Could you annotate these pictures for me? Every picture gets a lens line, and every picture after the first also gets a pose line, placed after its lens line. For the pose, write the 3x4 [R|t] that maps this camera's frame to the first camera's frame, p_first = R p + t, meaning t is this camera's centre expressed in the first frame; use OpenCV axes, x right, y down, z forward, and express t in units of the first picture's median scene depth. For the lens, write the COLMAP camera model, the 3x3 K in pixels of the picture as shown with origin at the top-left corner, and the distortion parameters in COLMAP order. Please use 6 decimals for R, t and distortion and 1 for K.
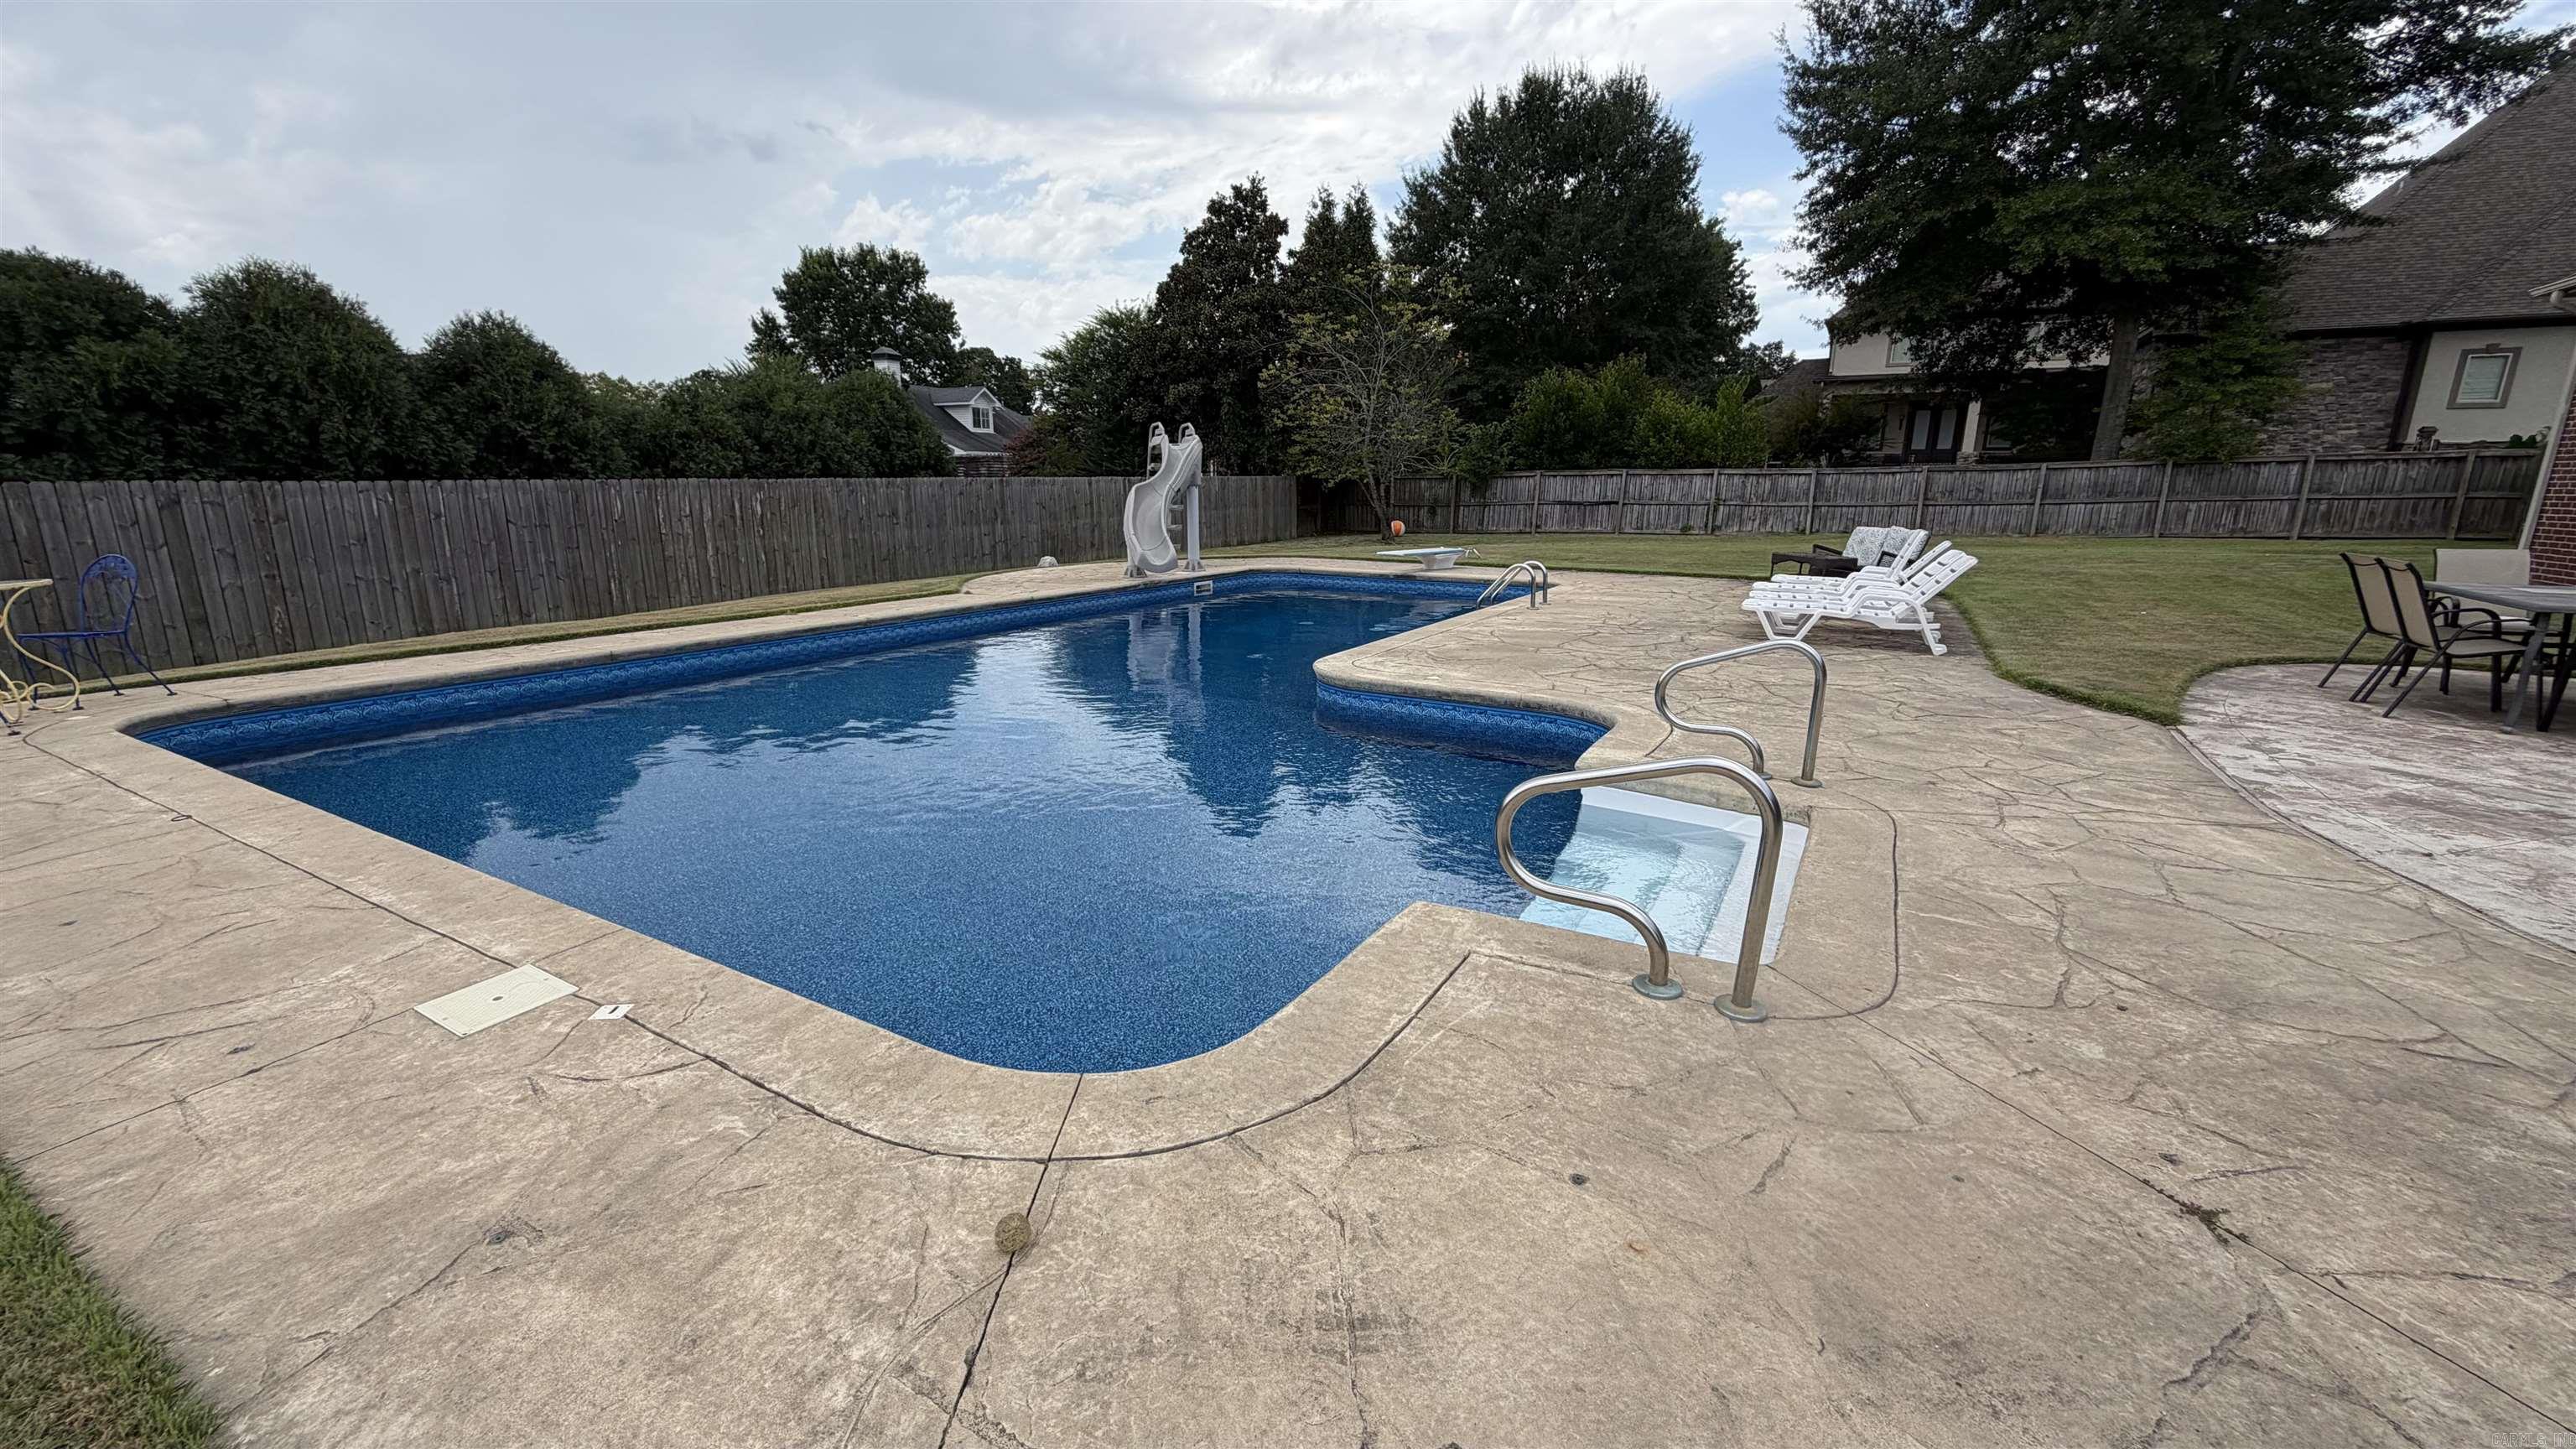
lens RADIAL K [[1035.5, 0, 1279.3], [0, 1035.5, 721.7], [0, 0, 1]] dist [-0.001969, 0.000950]
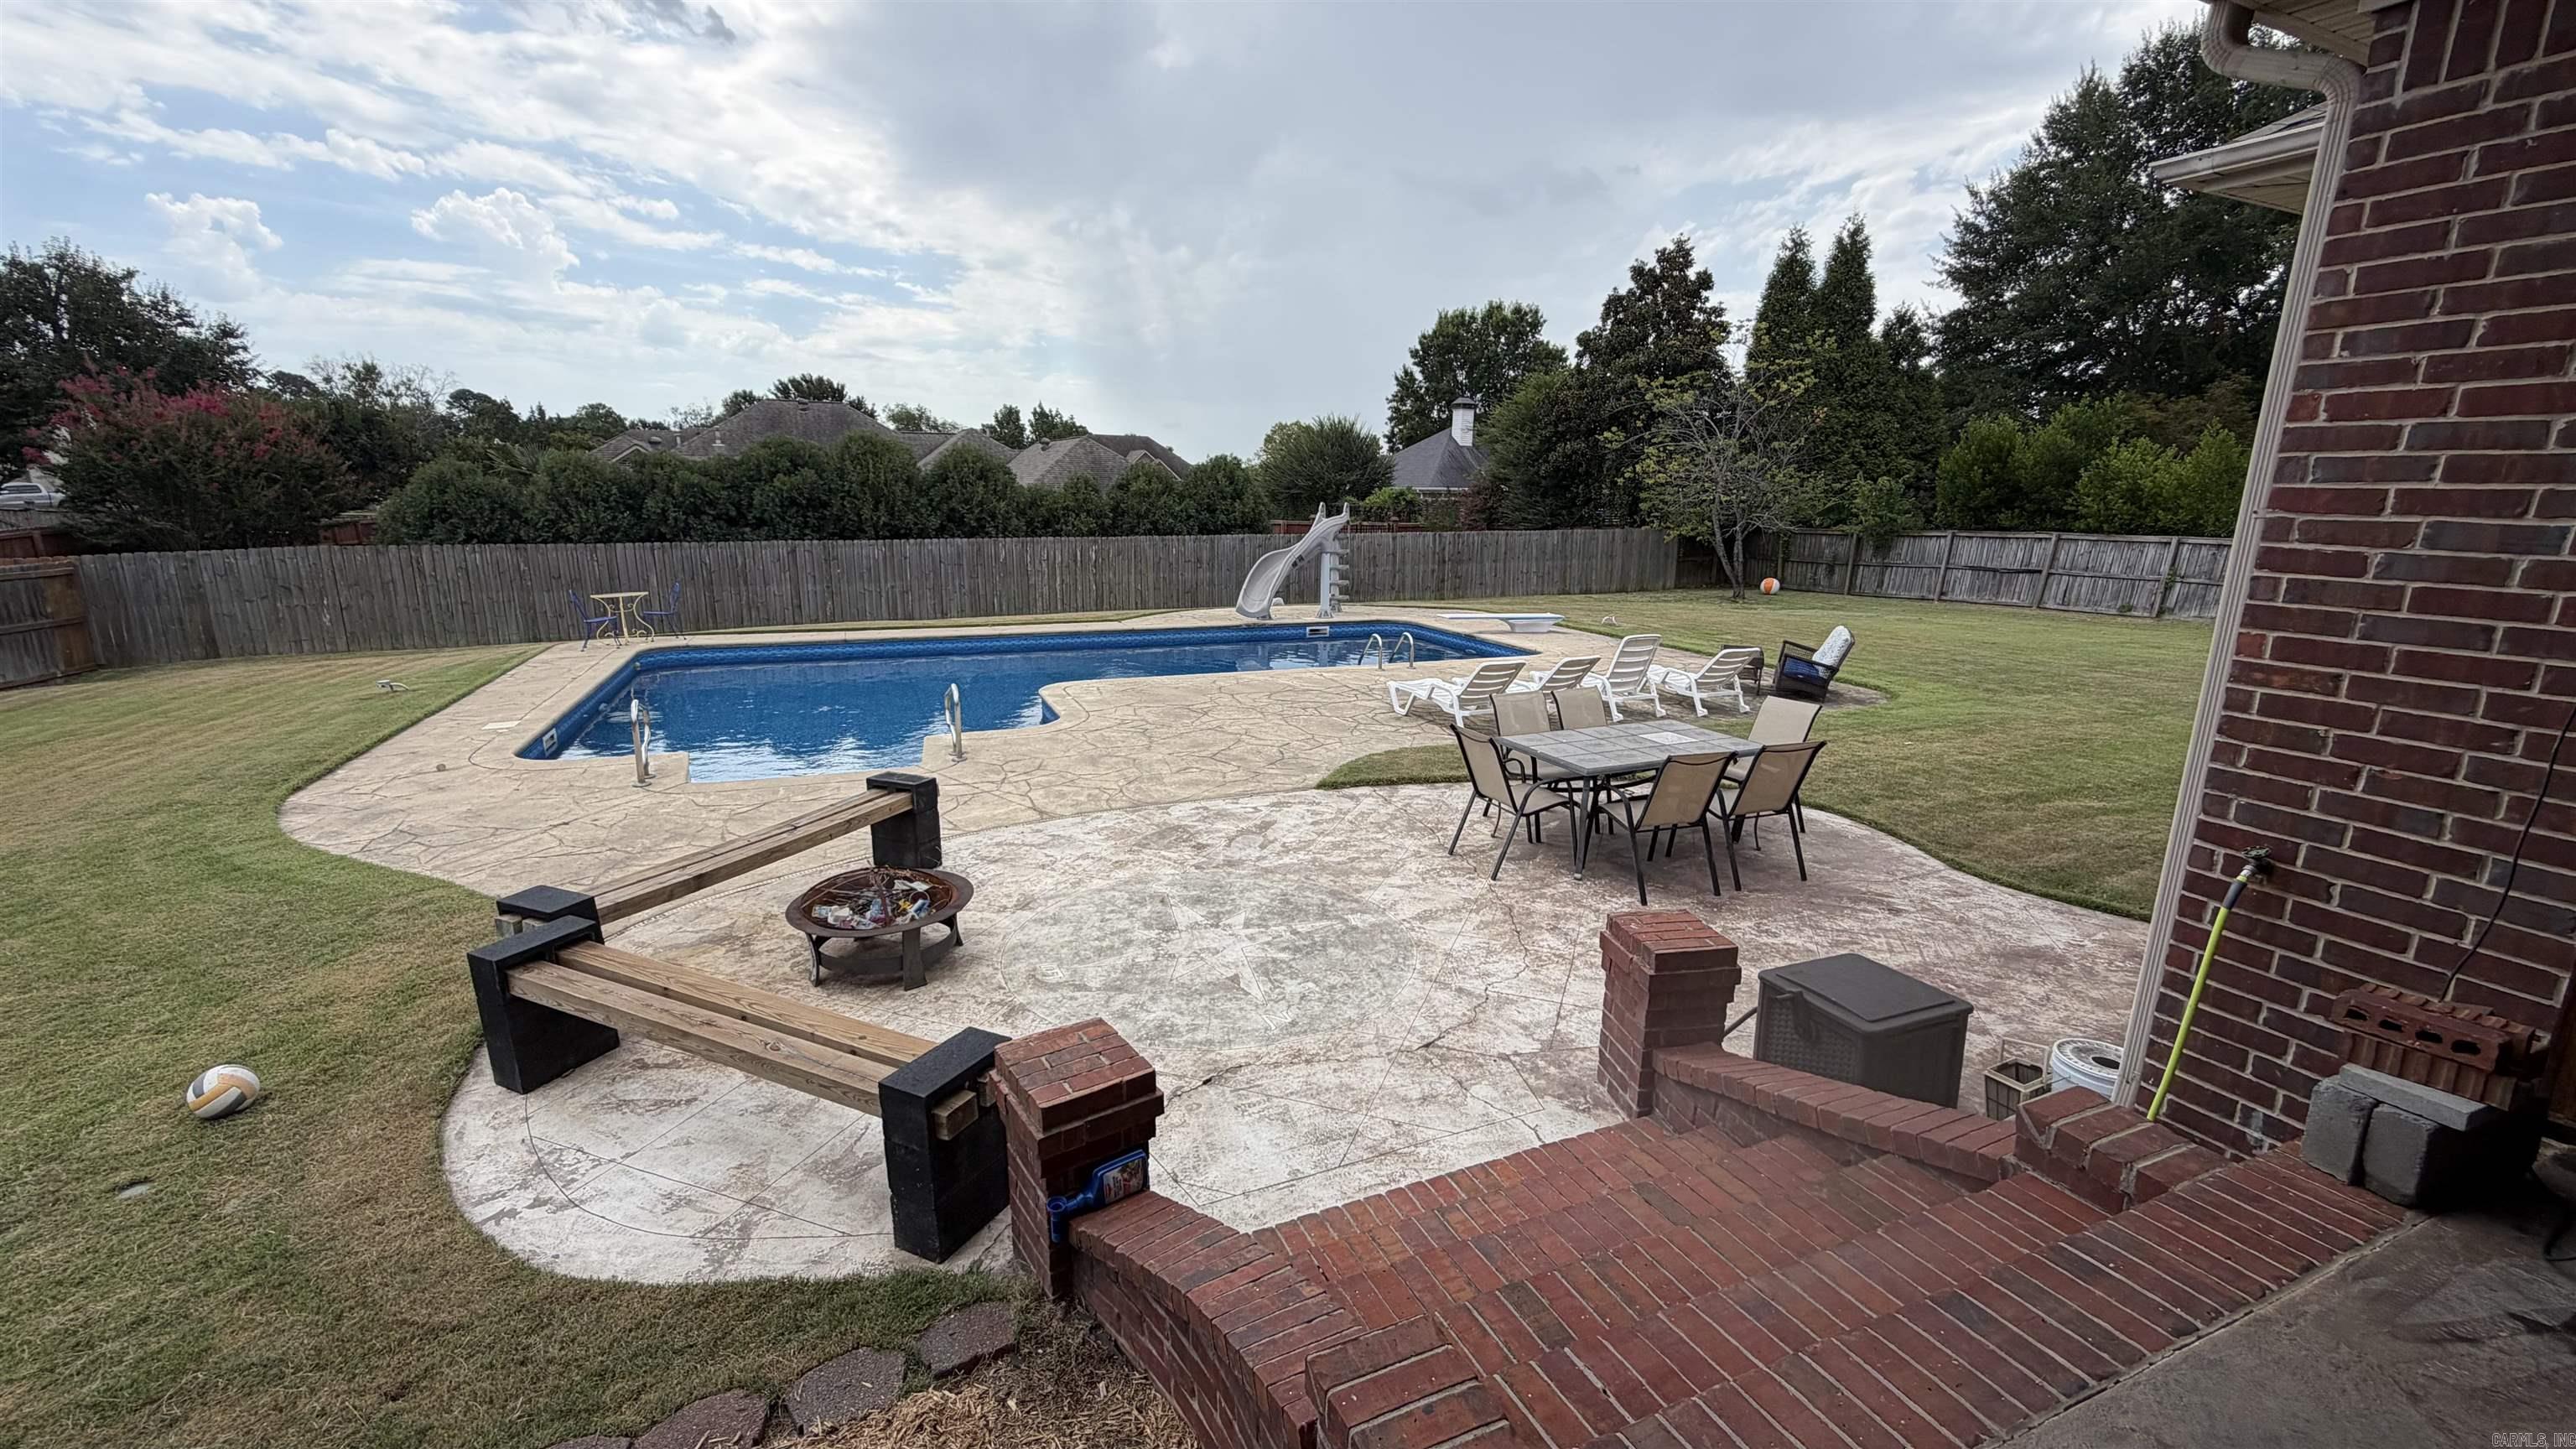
lens RADIAL K [[1035.5, 0, 1283.8], [0, 1035.5, 727.2], [0, 0, 1]] dist [-0.001969, 0.000950]
pose [[0.795222, 0.139339, -0.590091, 0.354645], [-0.146902, 0.988516, 0.035450, -0.026209], [0.588253, 0.058495, 0.806558, -0.034778]]
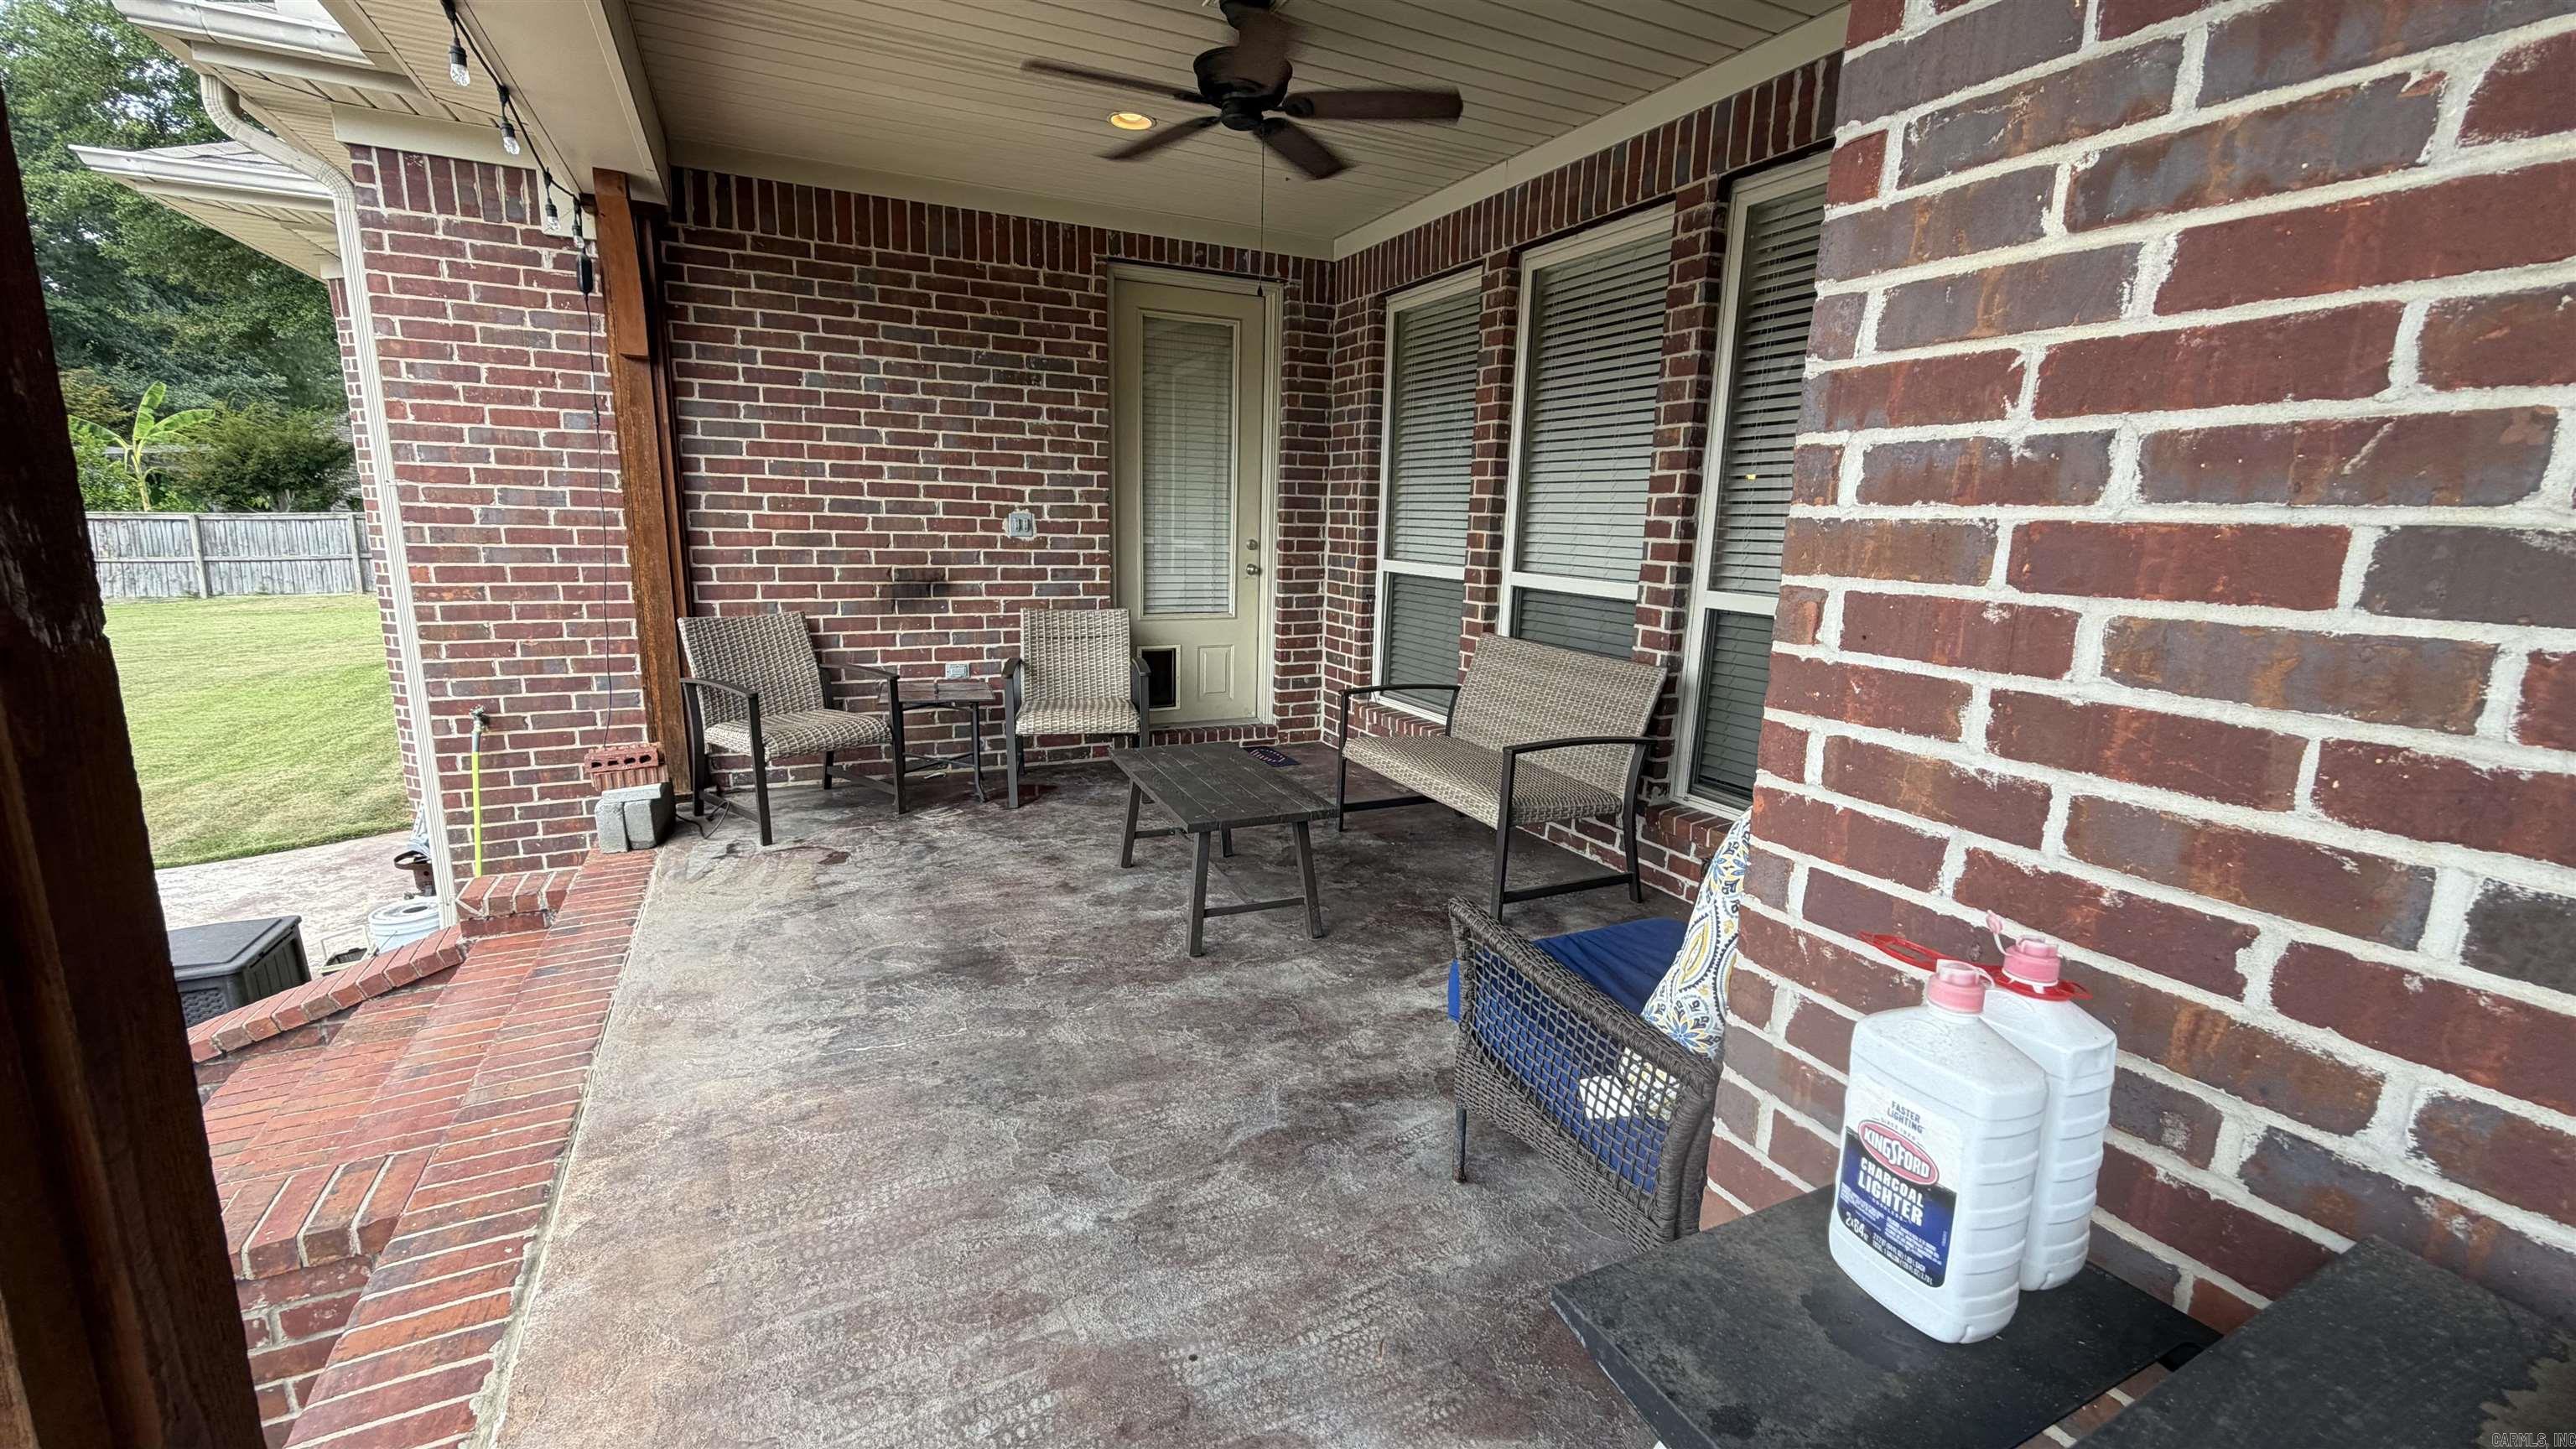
lens RADIAL K [[1035.5, 0, 1283.0], [0, 1035.5, 722.8], [0, 0, 1]] dist [-0.001969, 0.000950]
pose [[0.572398, -0.159434, 0.804327, 0.315701], [0.167048, 0.983017, 0.075975, -0.013913], [-0.802780, 0.090874, 0.589310, -0.082389]]
